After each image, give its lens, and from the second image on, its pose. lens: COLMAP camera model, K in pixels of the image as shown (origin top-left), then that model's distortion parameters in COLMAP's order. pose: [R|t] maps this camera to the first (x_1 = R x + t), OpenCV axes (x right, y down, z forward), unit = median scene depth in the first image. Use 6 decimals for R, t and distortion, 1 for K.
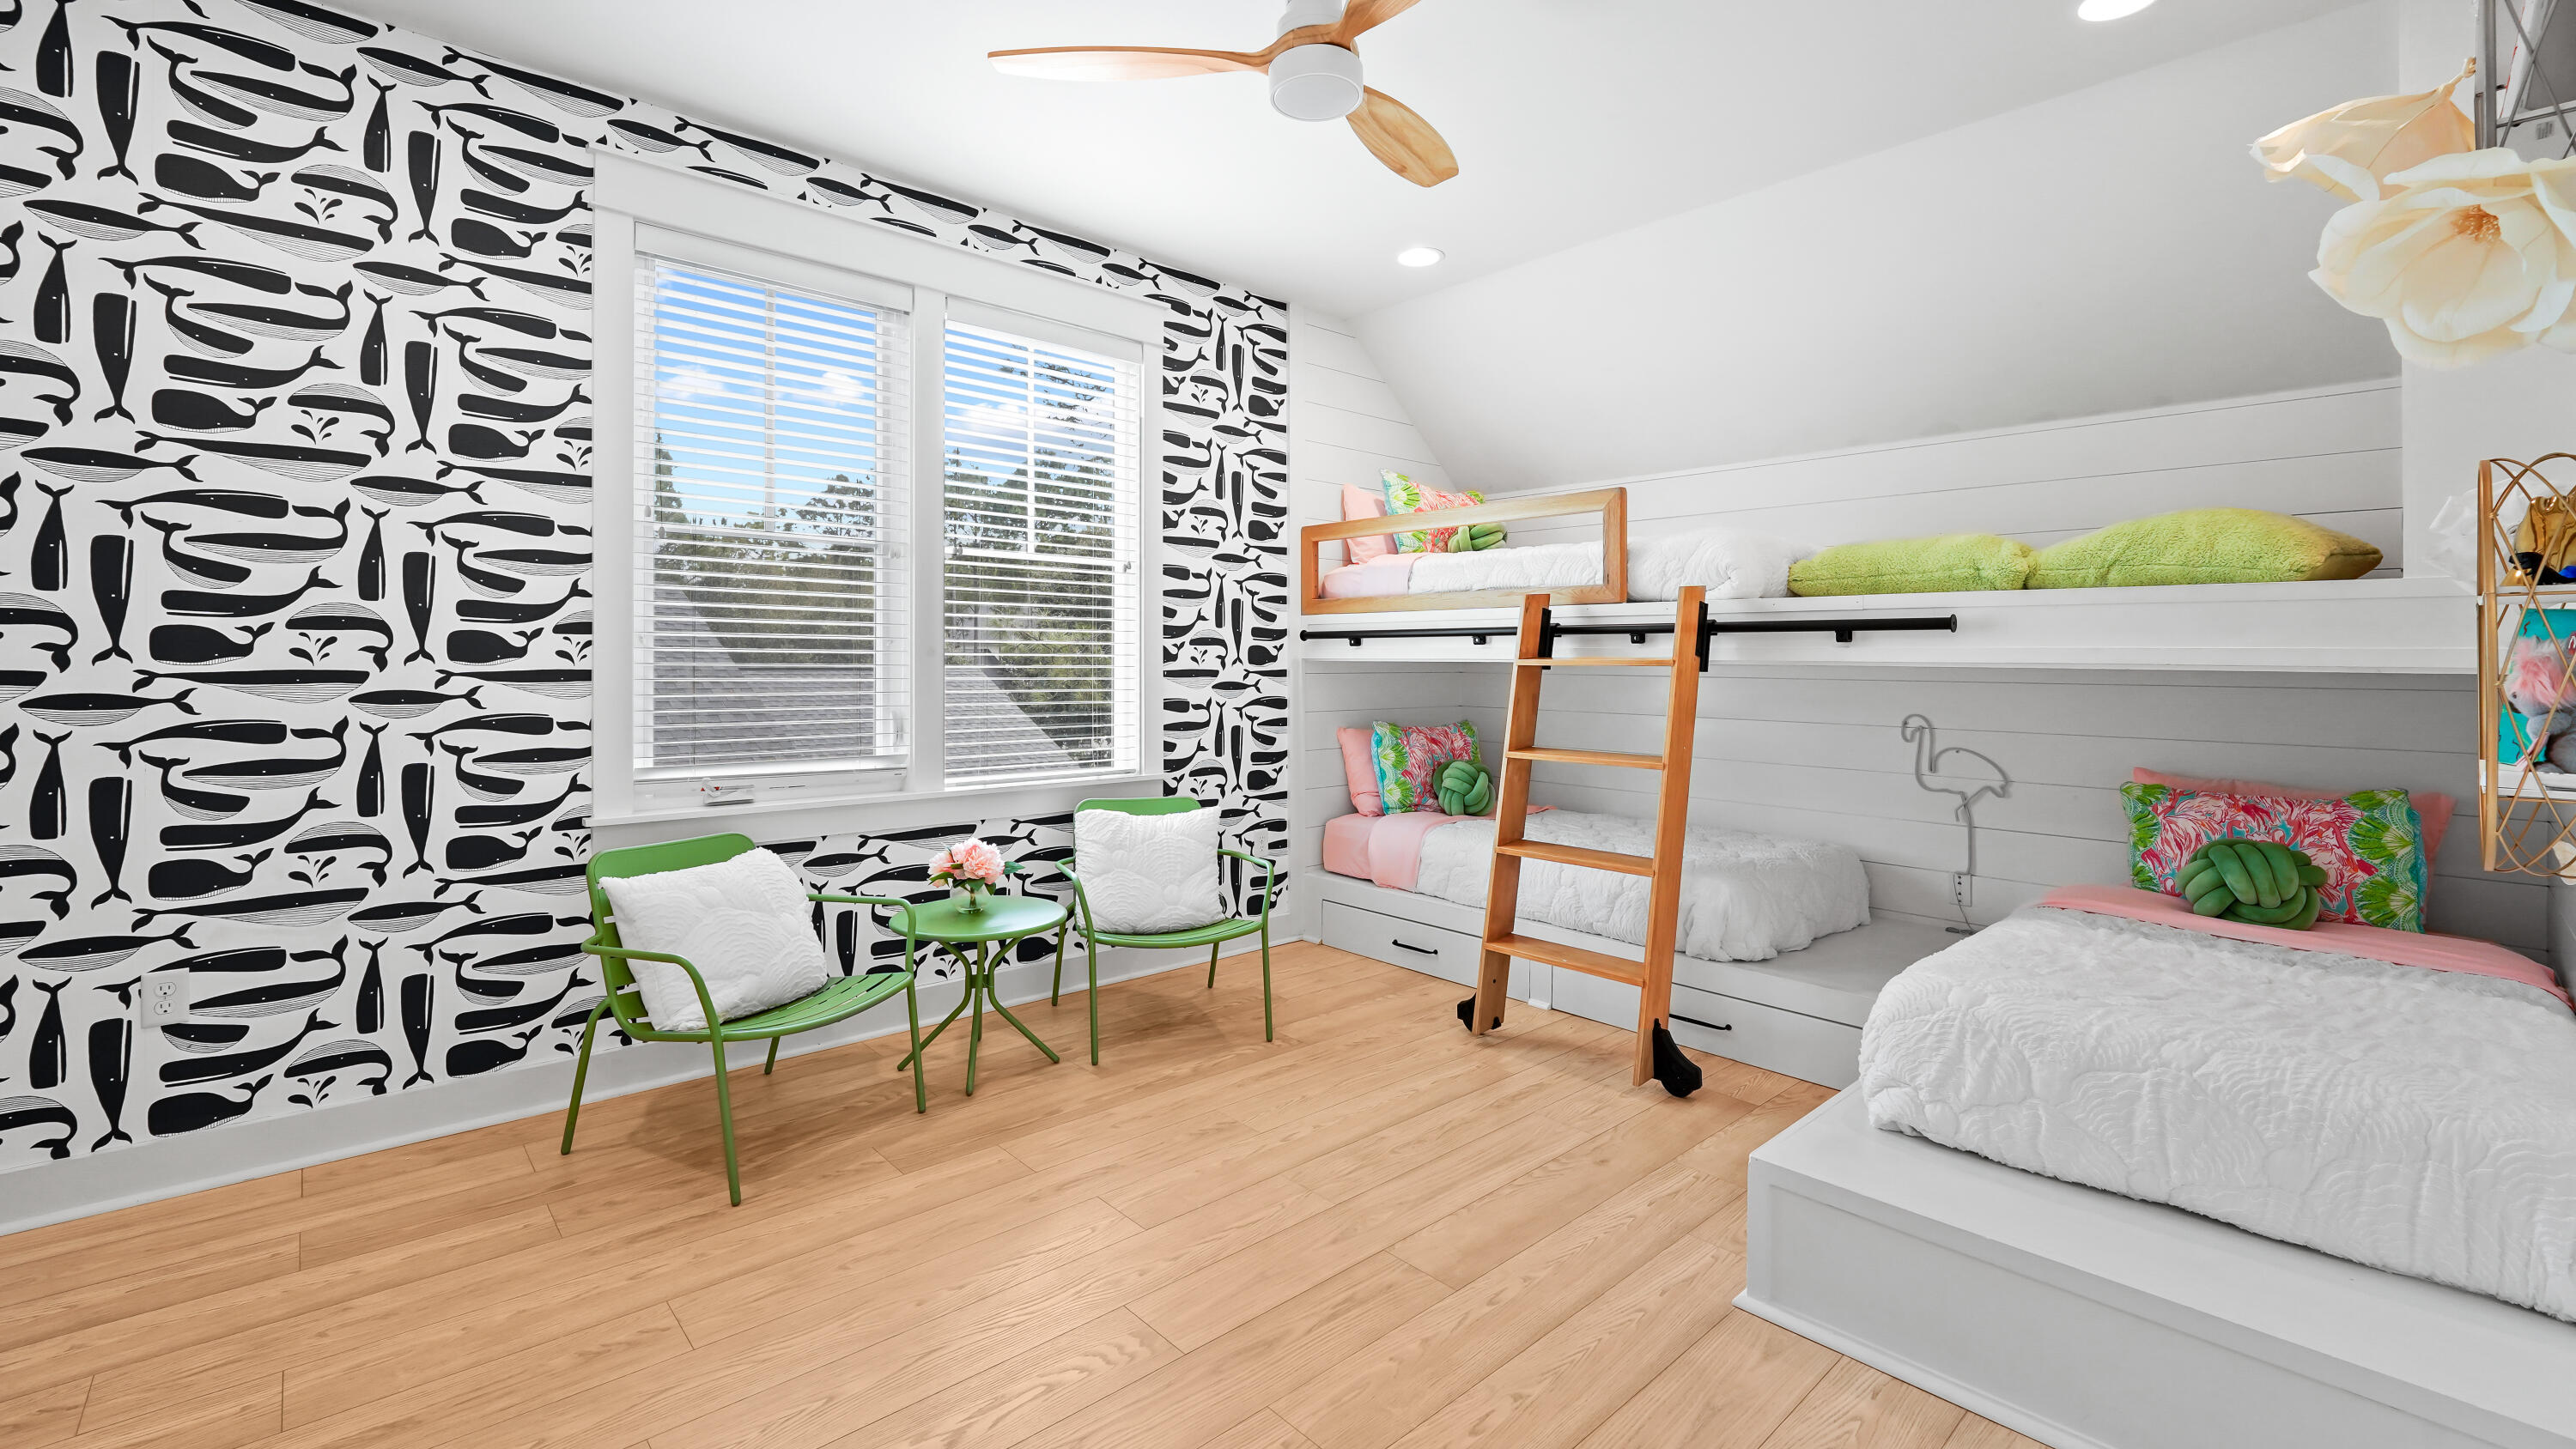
lens RADIAL K [[1068.1, 0, 1277.8], [0, 1068.1, 695.7], [0, 0, 1]] dist [-0.013129, 0.000420]
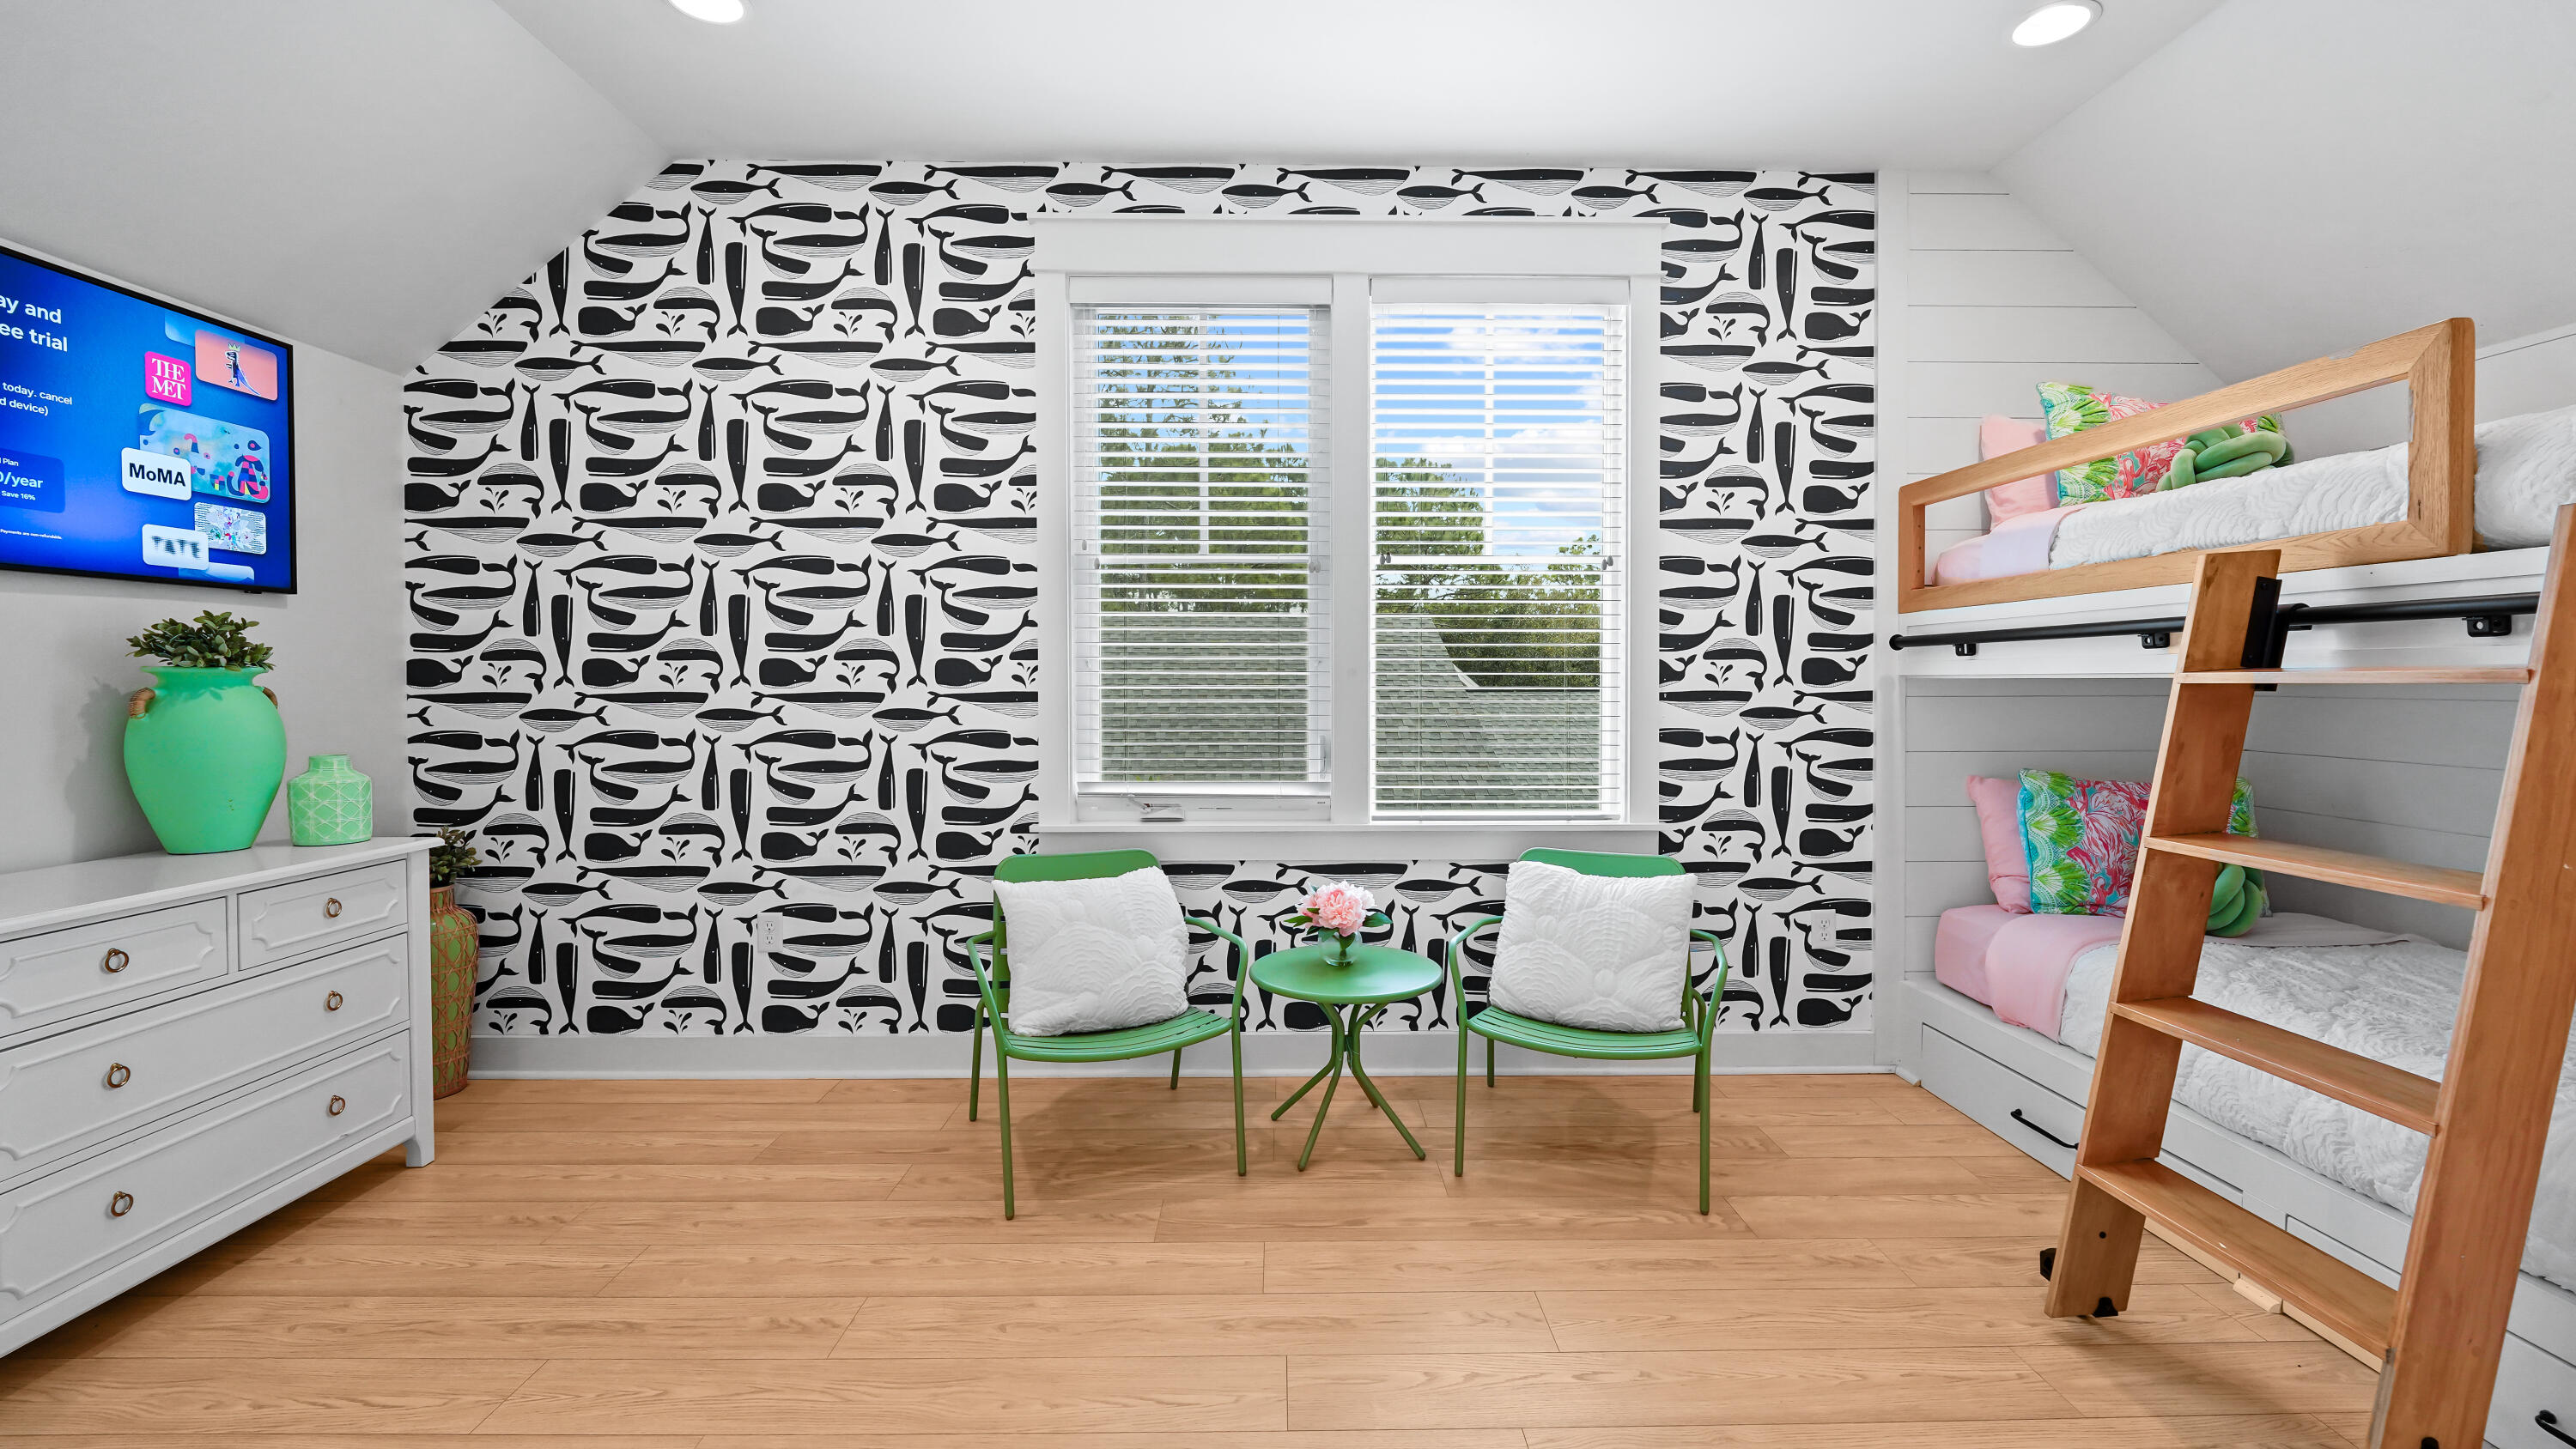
lens RADIAL K [[1057.6, 0, 1288.0], [0, 1057.6, 724.5], [0, 0, 1]] dist [0.000189, -0.007593]
pose [[0.753034, 0.020378, -0.657666, 0.232964], [-0.015322, 0.999792, 0.013434, -0.007282], [0.657803, -0.000040, 0.753190, 0.278494]]
